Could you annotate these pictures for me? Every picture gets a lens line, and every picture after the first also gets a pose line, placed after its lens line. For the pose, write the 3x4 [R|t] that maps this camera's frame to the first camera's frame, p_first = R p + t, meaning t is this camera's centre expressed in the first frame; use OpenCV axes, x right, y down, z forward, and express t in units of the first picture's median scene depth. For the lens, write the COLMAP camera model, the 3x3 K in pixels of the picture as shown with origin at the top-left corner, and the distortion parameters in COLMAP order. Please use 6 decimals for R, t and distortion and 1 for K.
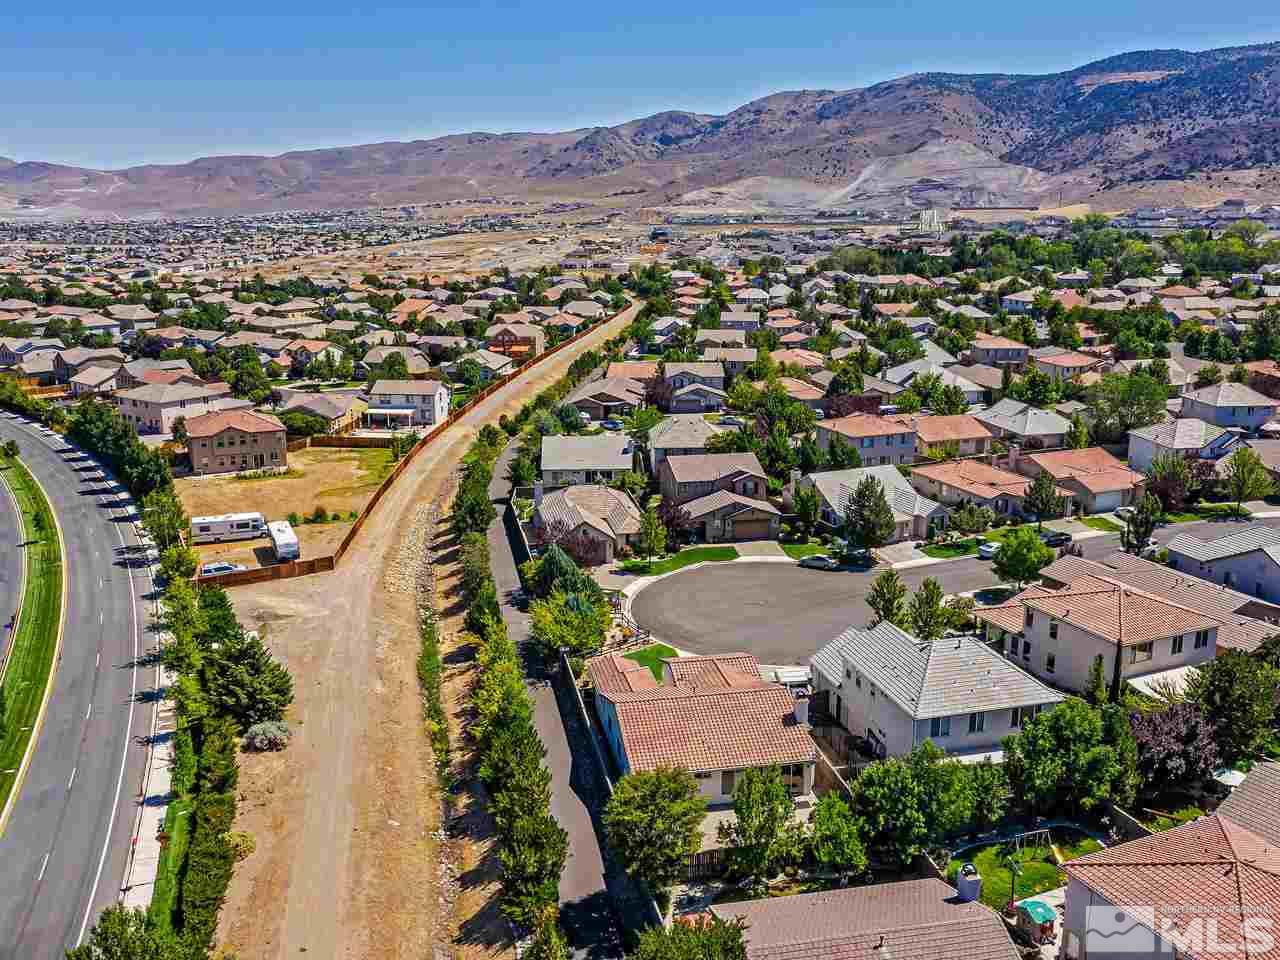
lens RADIAL K [[1139.6, 0, 640.7], [0, 1139.6, 473.2], [0, 0, 1]] dist [-0.015452, 0.003173]
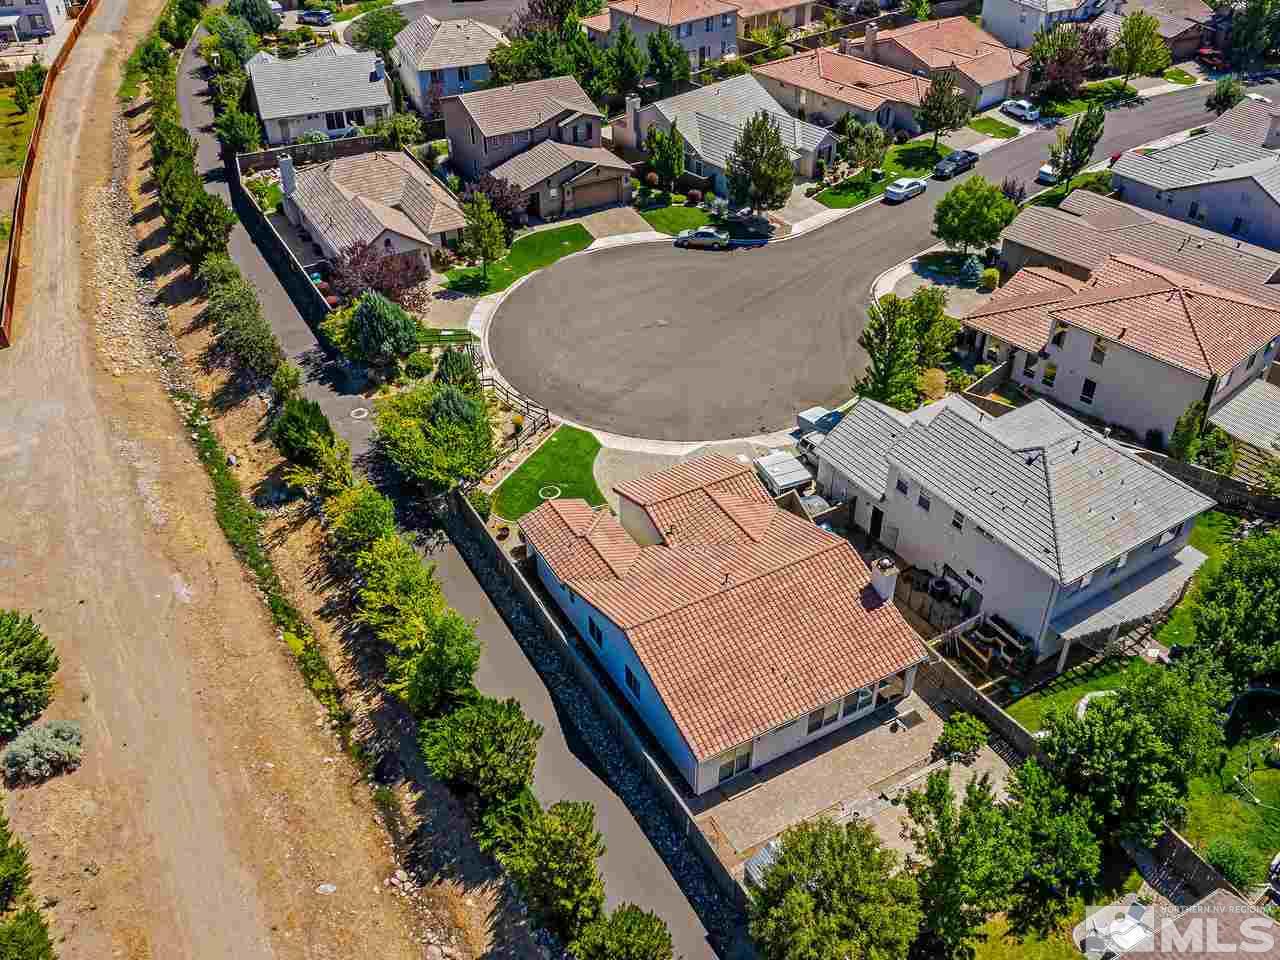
lens RADIAL K [[1139.6, 0, 640.7], [0, 1139.6, 473.2], [0, 0, 1]] dist [-0.015452, 0.003173]
pose [[0.950965, -0.187269, 0.246161, -0.099136], [0.074556, 0.911194, 0.405176, -0.089705], [-0.300177, -0.366955, 0.880476, 0.288559]]
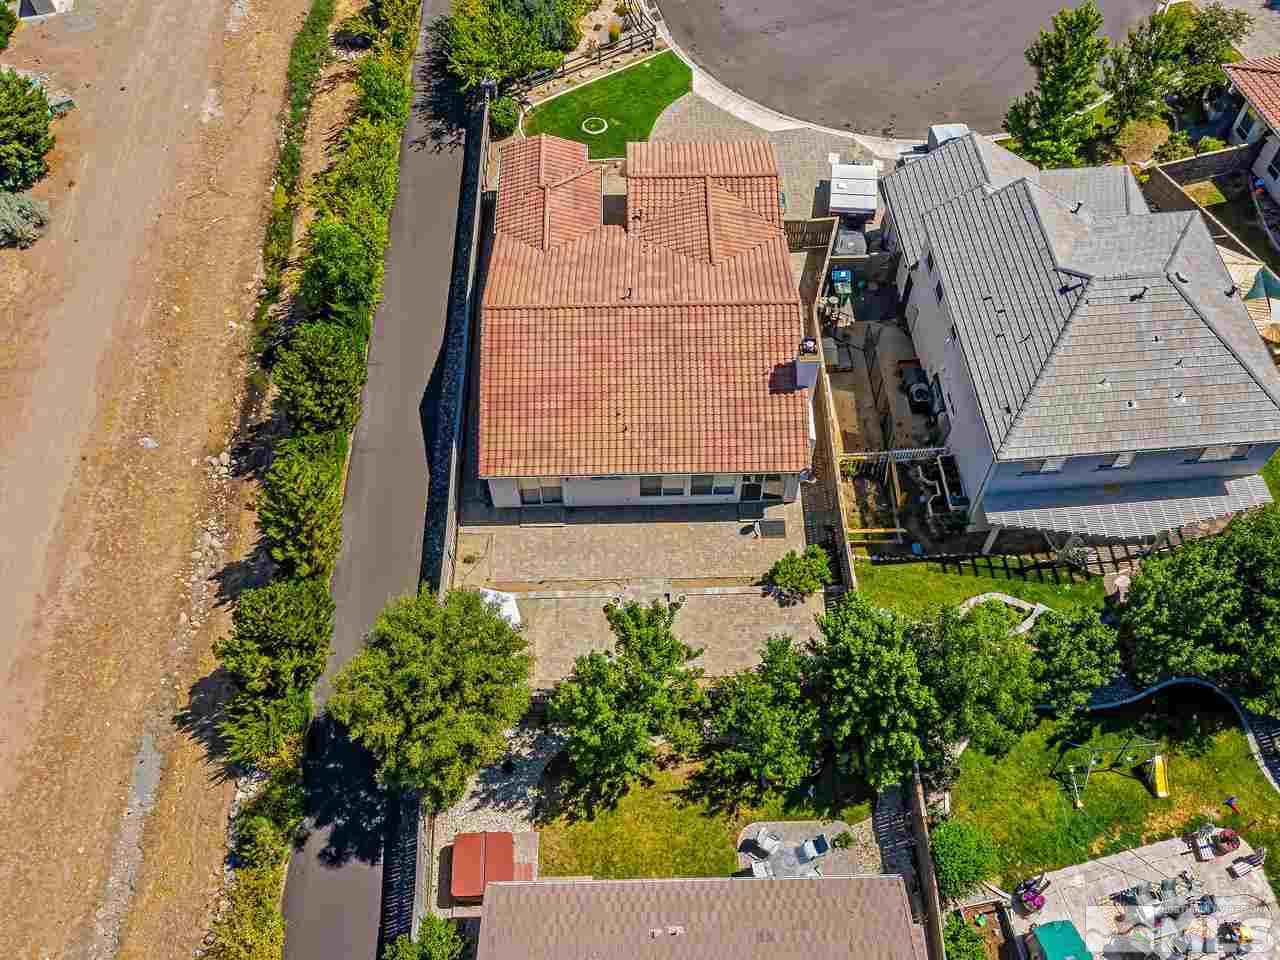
lens RADIAL K [[1139.6, 0, 640.7], [0, 1139.6, 473.2], [0, 0, 1]] dist [-0.015452, 0.003173]
pose [[0.983934, 0.145420, -0.103572, 0.079129], [-0.034942, 0.725764, 0.687056, -0.083211], [0.175080, -0.672399, 0.719185, 0.346358]]
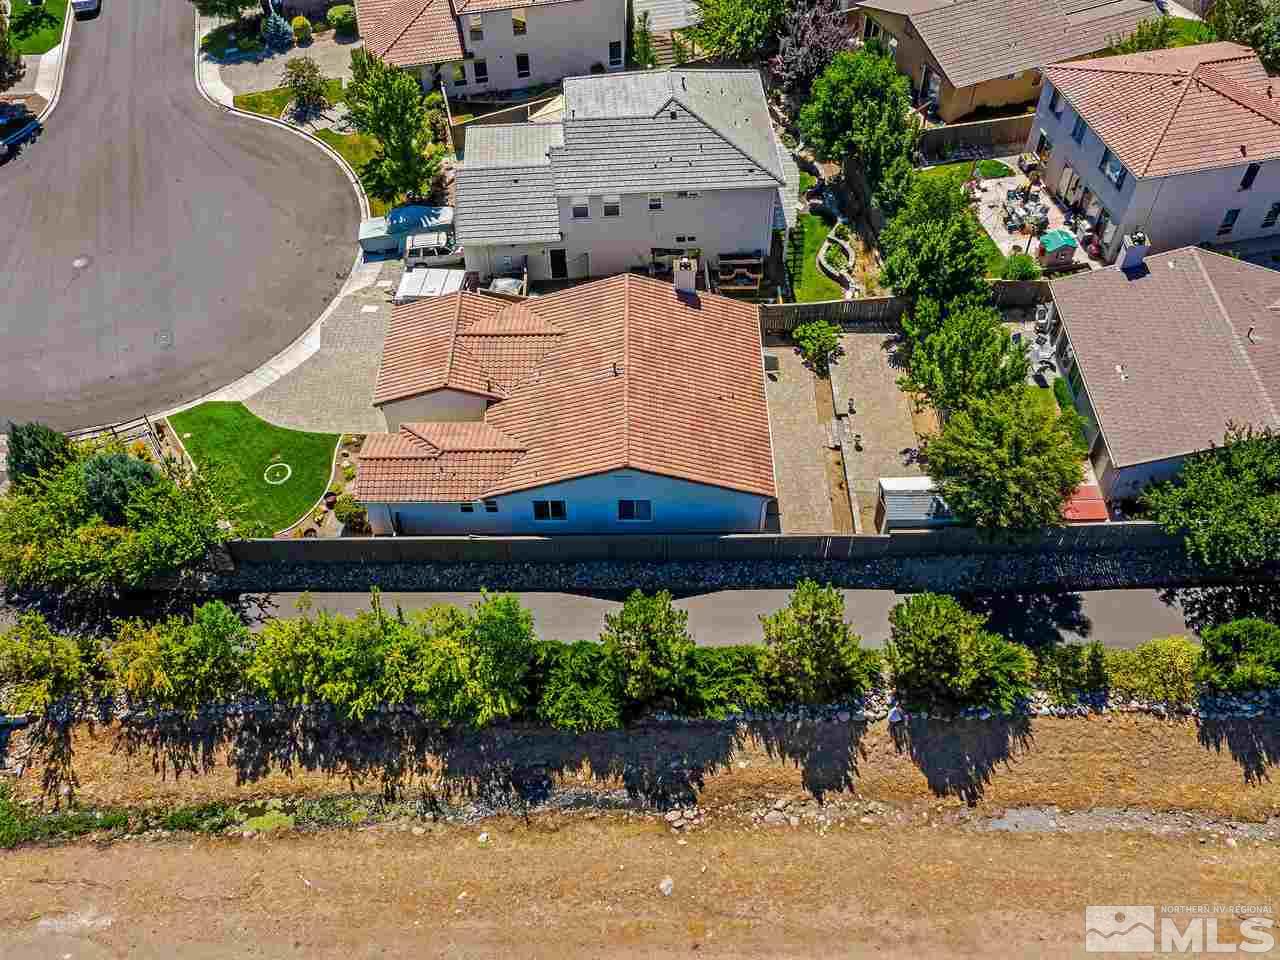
lens RADIAL K [[1139.6, 0, 640.7], [0, 1139.6, 473.2], [0, 0, 1]] dist [-0.015452, 0.003173]
pose [[0.192222, -0.748118, 0.635115, -0.259564], [0.235853, 0.663433, 0.710092, -0.143168], [-0.952588, 0.013299, 0.303972, 0.508956]]
